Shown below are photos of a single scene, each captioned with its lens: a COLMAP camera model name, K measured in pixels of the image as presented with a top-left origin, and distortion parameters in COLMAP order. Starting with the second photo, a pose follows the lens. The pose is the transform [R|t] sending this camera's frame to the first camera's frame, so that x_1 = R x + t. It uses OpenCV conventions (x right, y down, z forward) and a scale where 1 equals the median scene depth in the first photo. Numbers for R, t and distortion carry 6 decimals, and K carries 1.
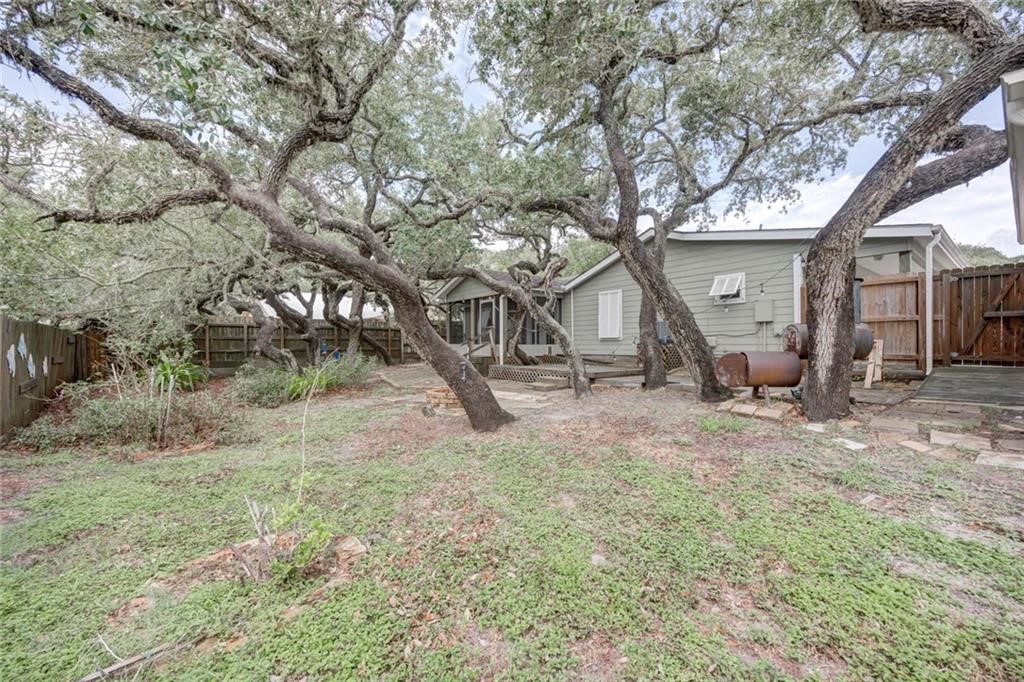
lens RADIAL K [[397.0, 0, 508.7], [0, 397.0, 344.5], [0, 0, 1]] dist [0.001896, 0.000095]
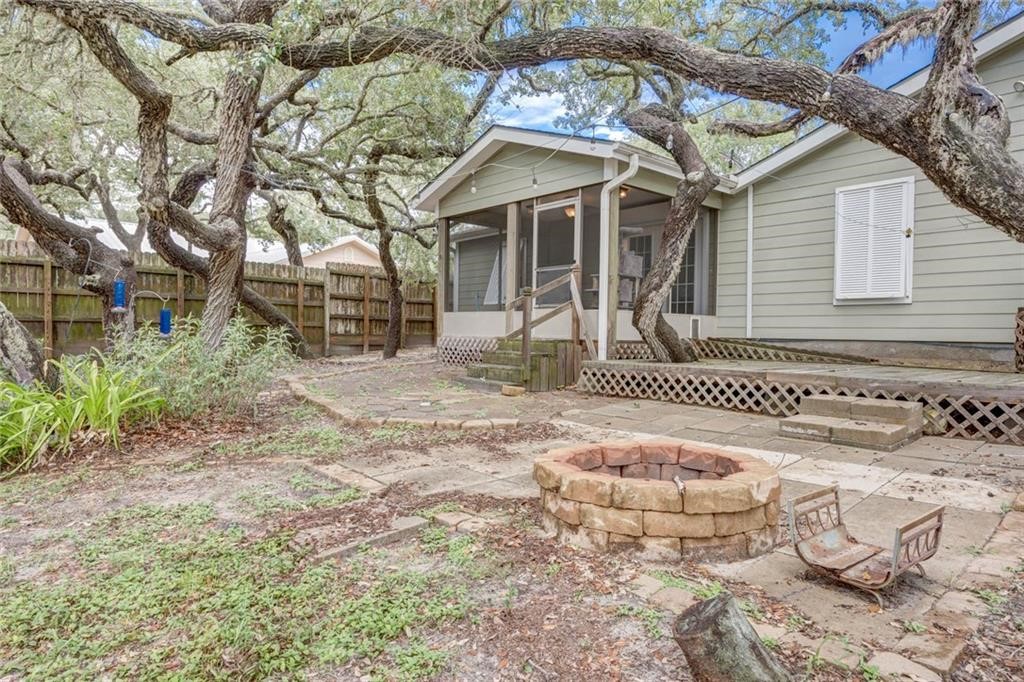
lens RADIAL K [[622.7, 0, 514.8], [0, 622.7, 342.0], [0, 0, 1]] dist [-0.004179, -0.000432]
pose [[0.997517, 0.017052, 0.068332, -0.146991], [-0.018137, 0.999719, 0.015292, 0.024393], [-0.068052, -0.016493, 0.997545, 0.380158]]
